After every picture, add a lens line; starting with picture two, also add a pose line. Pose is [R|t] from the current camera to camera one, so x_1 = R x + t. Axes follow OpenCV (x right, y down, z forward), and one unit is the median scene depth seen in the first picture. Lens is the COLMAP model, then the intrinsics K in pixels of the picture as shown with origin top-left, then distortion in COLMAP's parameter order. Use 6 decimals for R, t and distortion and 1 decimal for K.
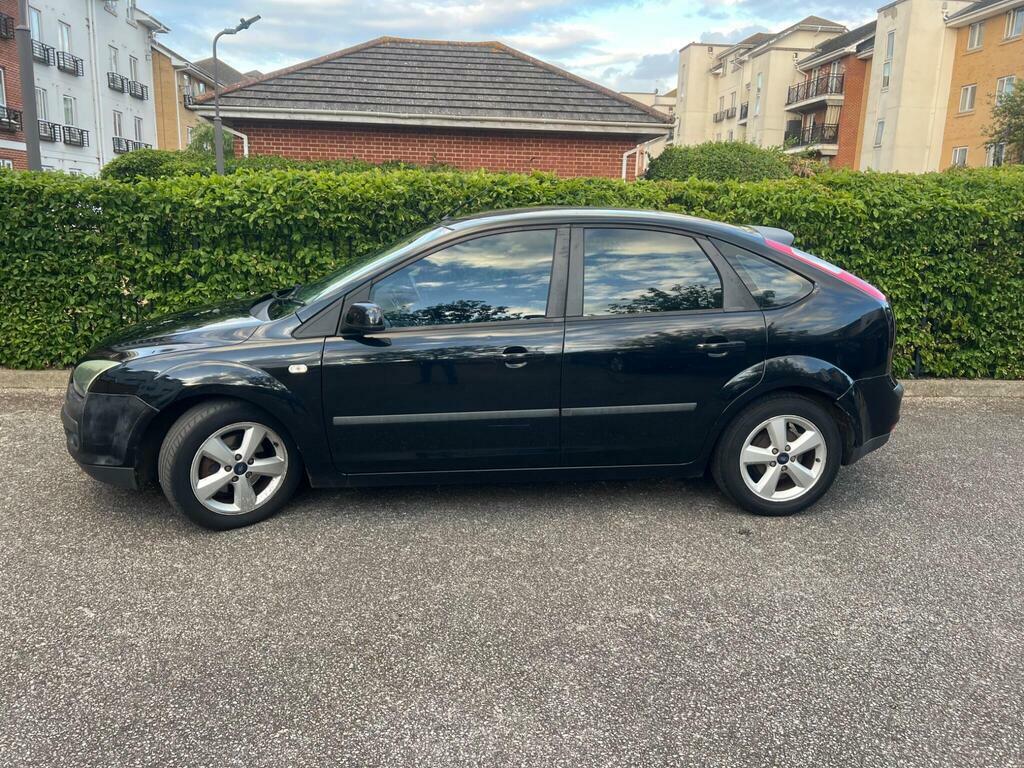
lens RADIAL K [[774.6, 0, 510.6], [0, 774.6, 381.0], [0, 0, 1]] dist [0.036461, -0.045733]
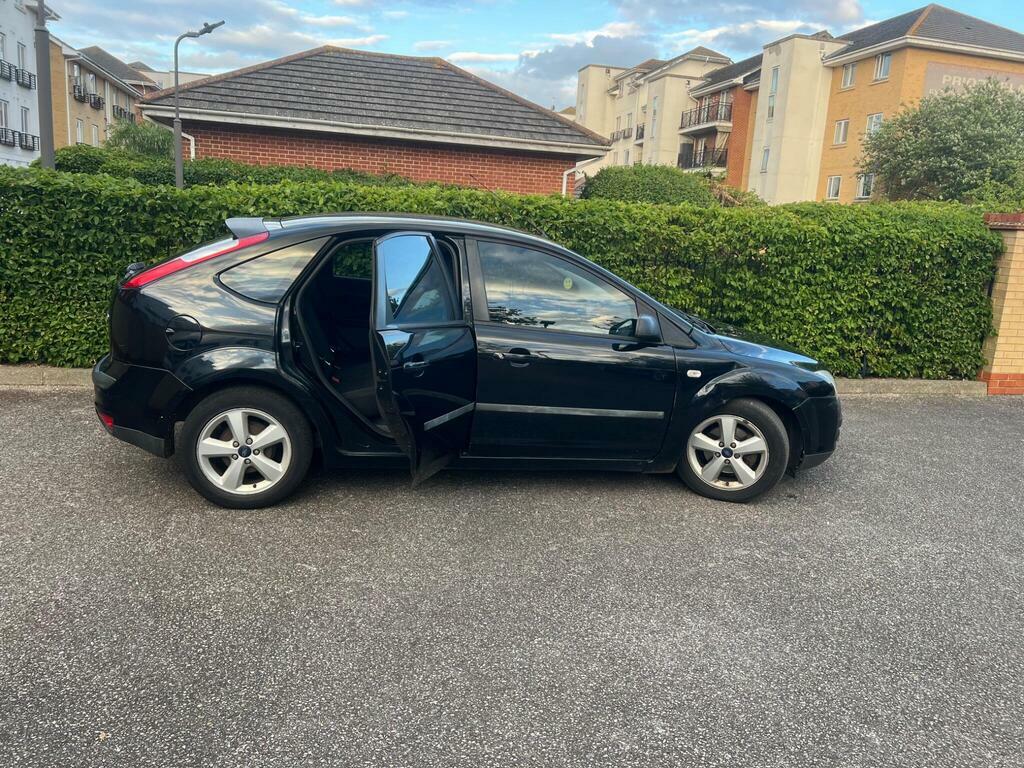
lens RADIAL K [[774.2, 0, 523.0], [0, 774.2, 382.6], [0, 0, 1]] dist [0.035282, -0.045078]
pose [[0.987707, 0.000183, 0.156317, -0.186412], [0.001259, 0.999958, -0.009125, 0.014274], [-0.156312, 0.009210, 0.987665, -0.093344]]
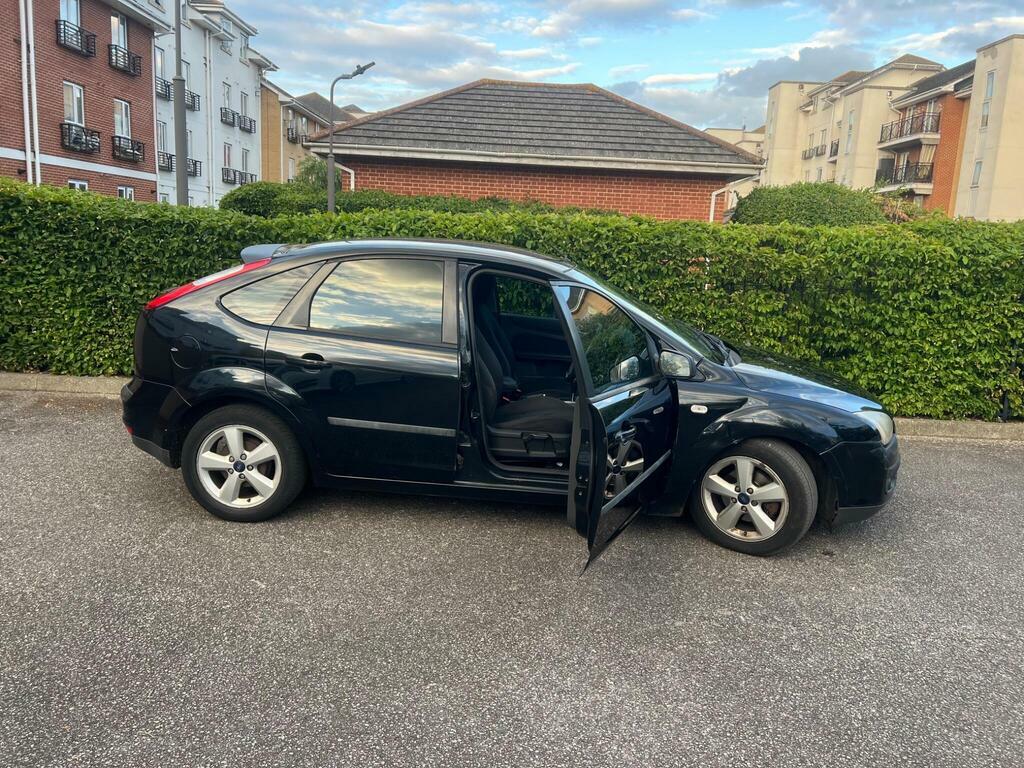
lens RADIAL K [[775.5, 0, 519.9], [0, 775.5, 381.8], [0, 0, 1]] dist [0.039306, -0.046759]
pose [[0.995717, 0.036652, -0.084883, -0.025844], [-0.039836, 0.998553, -0.036134, 0.007053], [0.083436, 0.039361, 0.995736, -0.075461]]
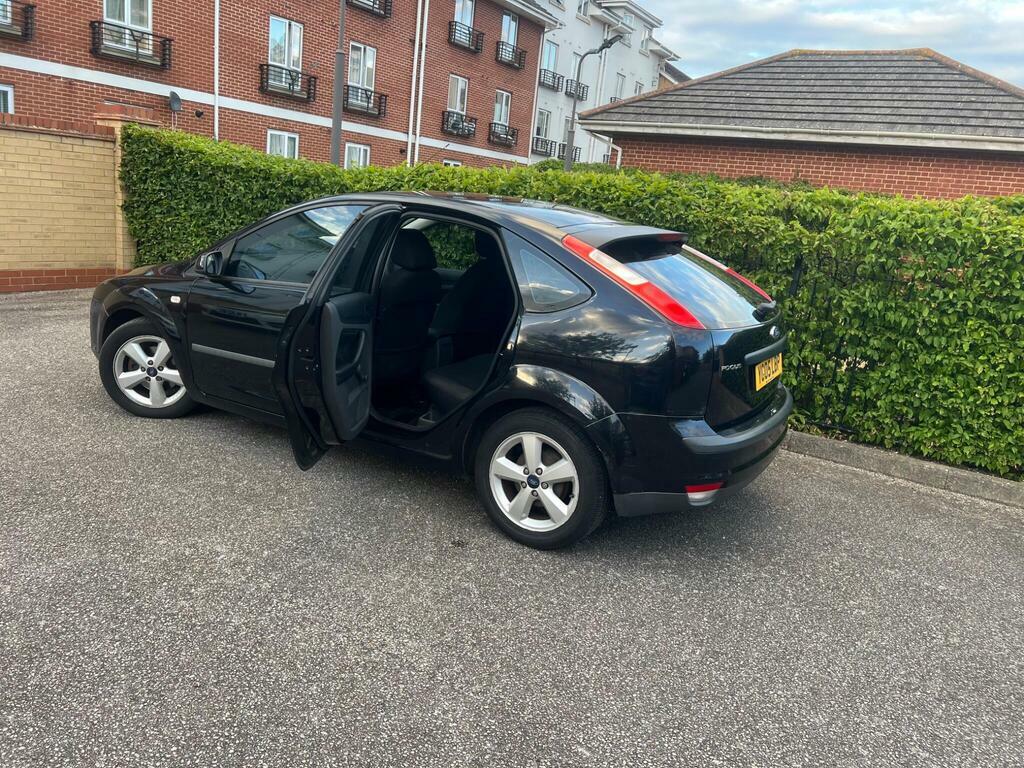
lens RADIAL K [[775.4, 0, 515.5], [0, 775.4, 379.8], [0, 0, 1]] dist [0.040511, -0.051687]
pose [[0.800092, 0.187769, -0.569733, 0.497559], [-0.205082, 0.978141, 0.034367, -0.024469], [0.563732, 0.089345, 0.821111, 0.155965]]
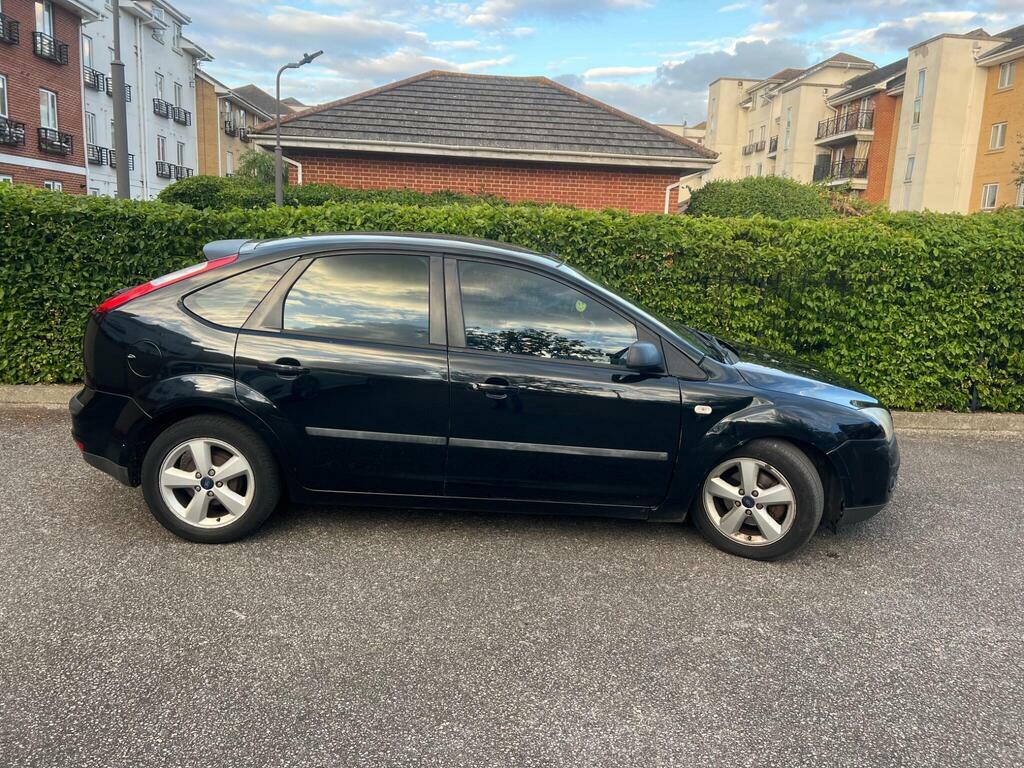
lens RADIAL K [[774.5, 0, 524.4], [0, 774.5, 381.8], [0, 0, 1]] dist [0.042423, -0.053303]
pose [[0.999778, 0.018226, -0.010562, -0.064518], [-0.018561, 0.999300, -0.032477, 0.001133], [0.009963, 0.032666, 0.999417, -0.038468]]
